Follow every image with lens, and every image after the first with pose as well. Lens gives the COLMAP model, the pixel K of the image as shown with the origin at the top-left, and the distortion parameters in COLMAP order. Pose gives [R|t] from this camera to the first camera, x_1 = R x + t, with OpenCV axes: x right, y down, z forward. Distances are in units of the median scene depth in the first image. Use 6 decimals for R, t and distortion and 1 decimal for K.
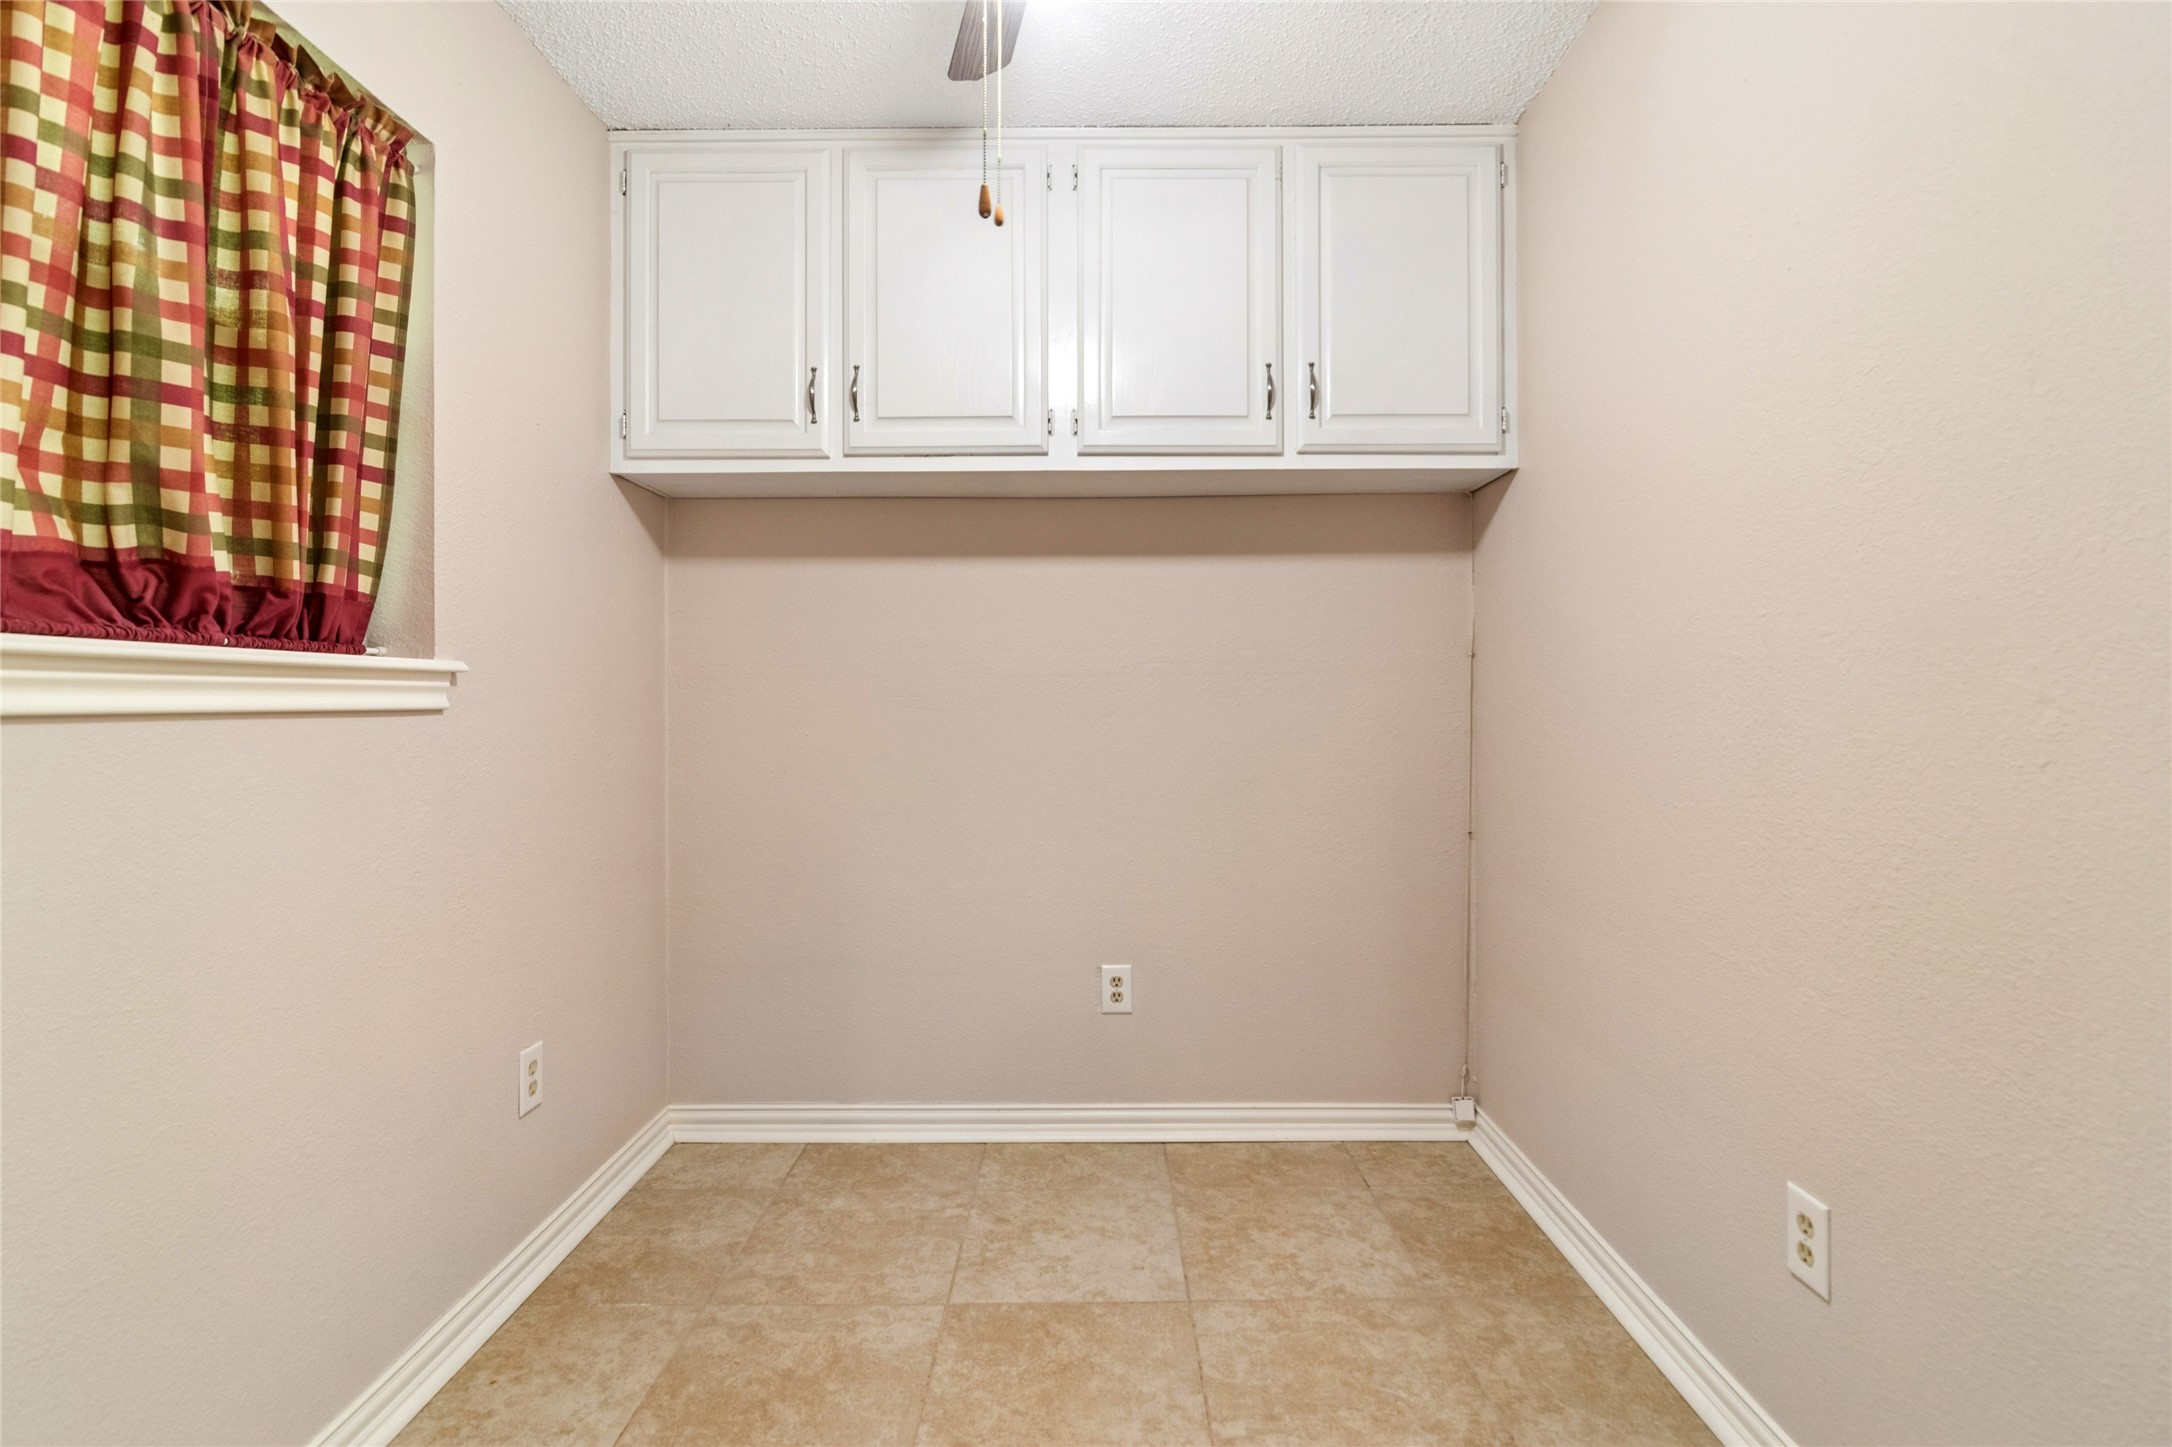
lens RADIAL K [[1051.7, 0, 1092.5], [0, 1051.7, 711.4], [0, 0, 1]] dist [-0.003054, -0.001348]
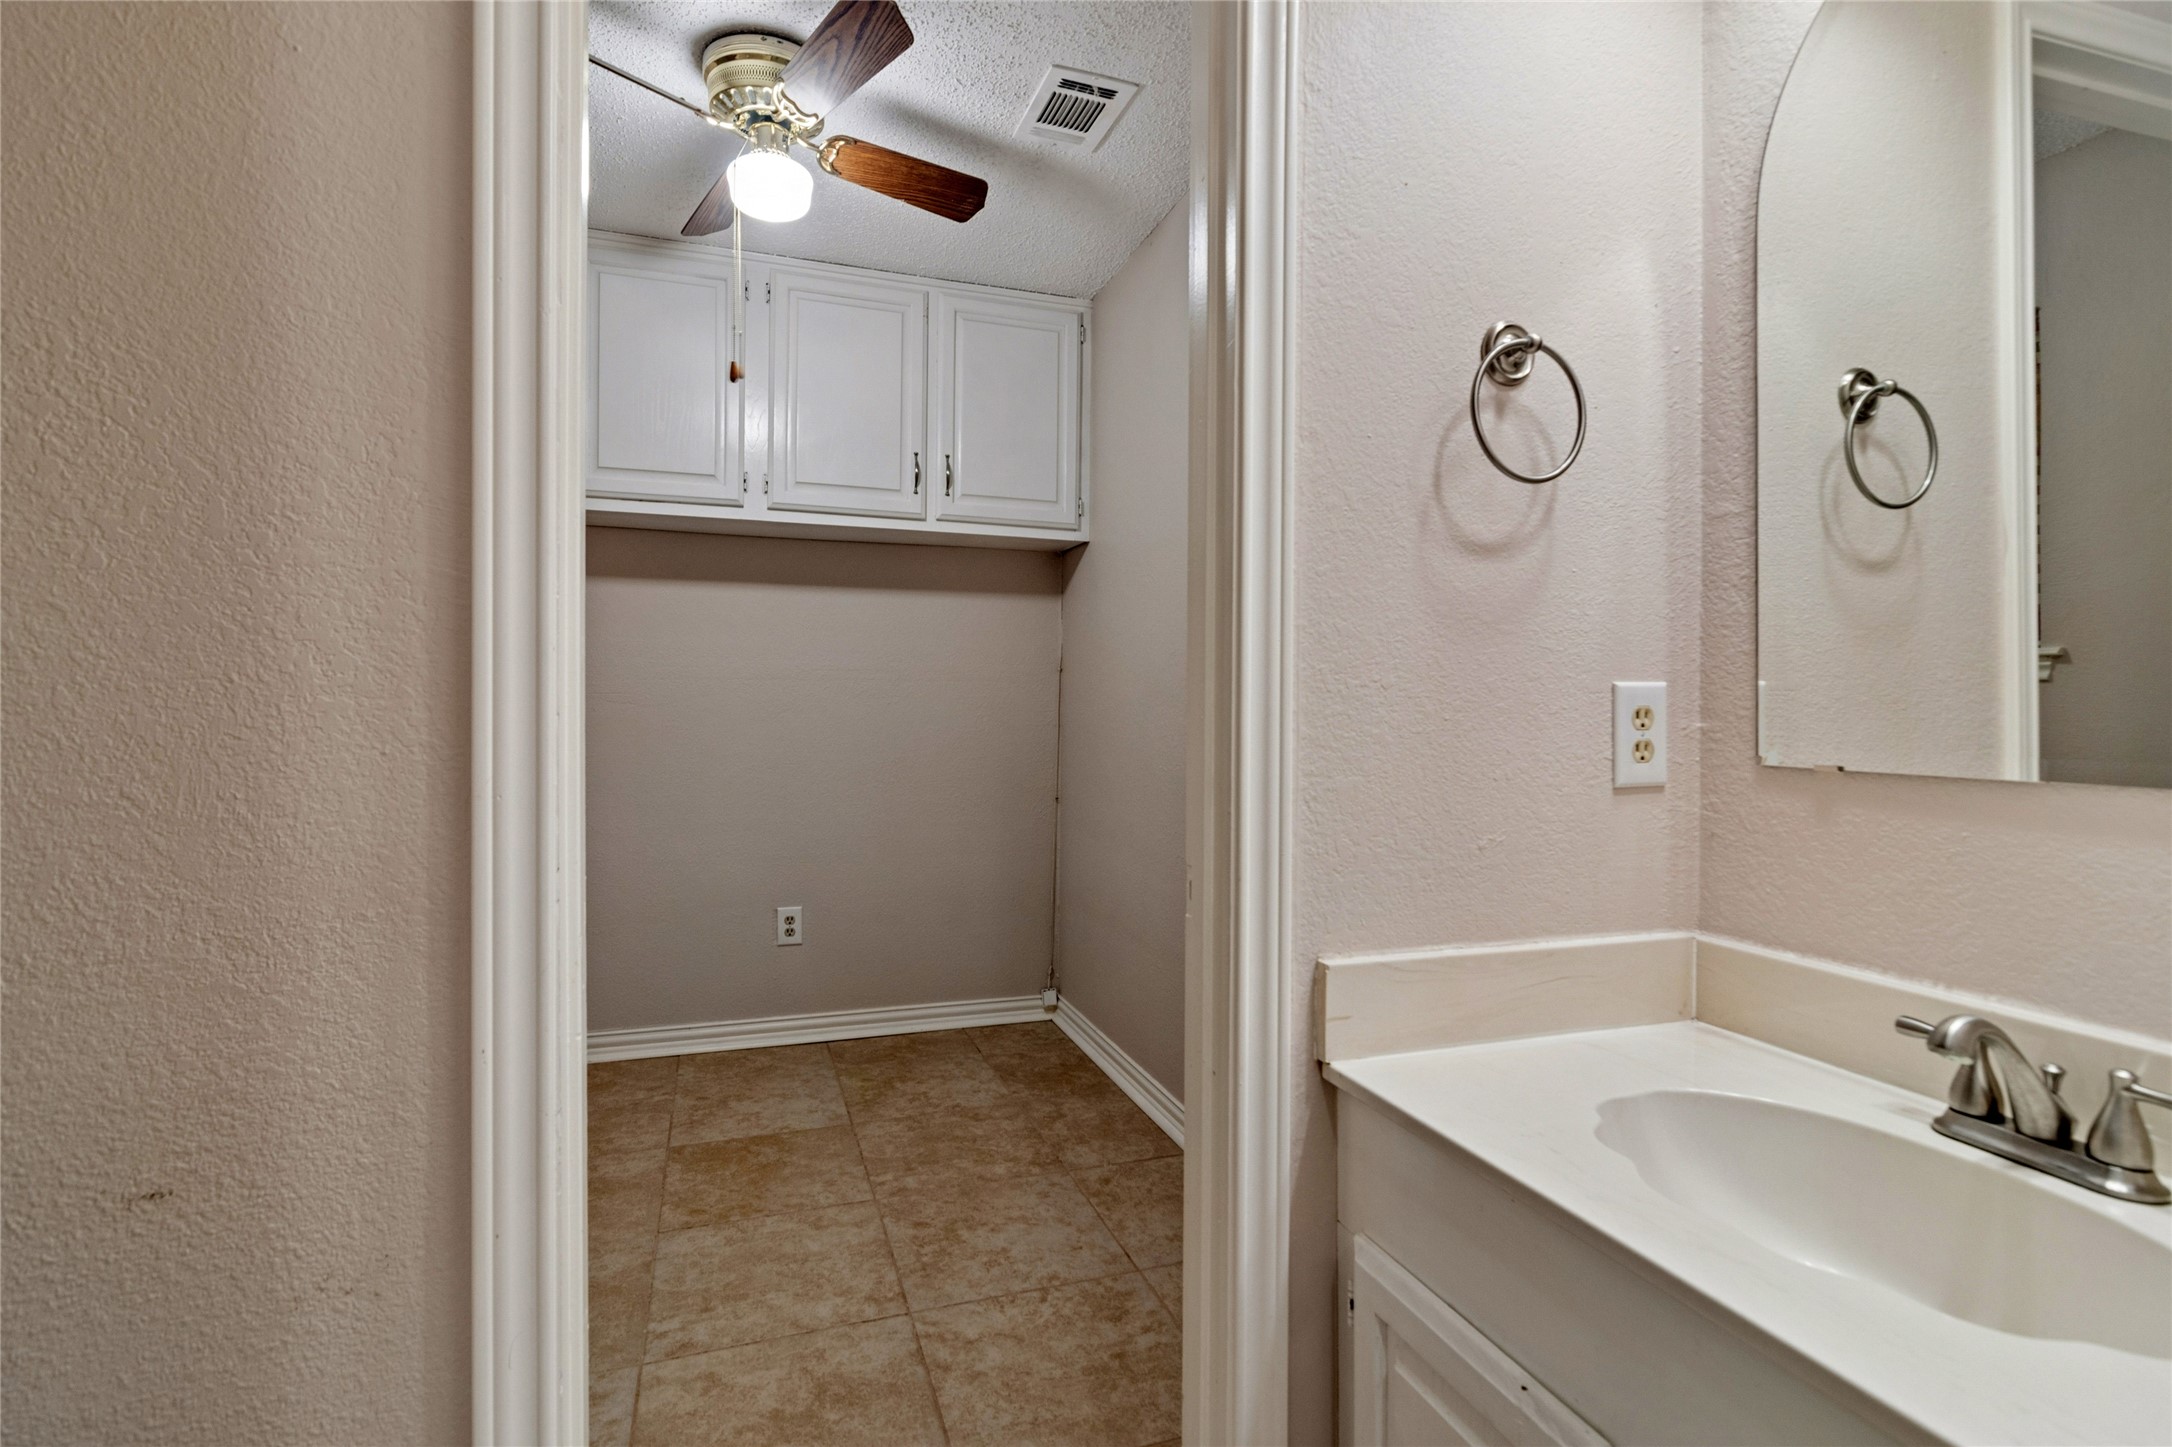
lens RADIAL K [[1051.7, 0, 1100.4], [0, 1051.7, 703.0], [0, 0, 1]] dist [-0.003054, -0.001348]
pose [[0.940960, 0.014112, 0.338223, -0.066501], [-0.011842, 0.999891, -0.008772, 0.001451], [-0.338310, 0.004249, 0.941025, -0.375147]]
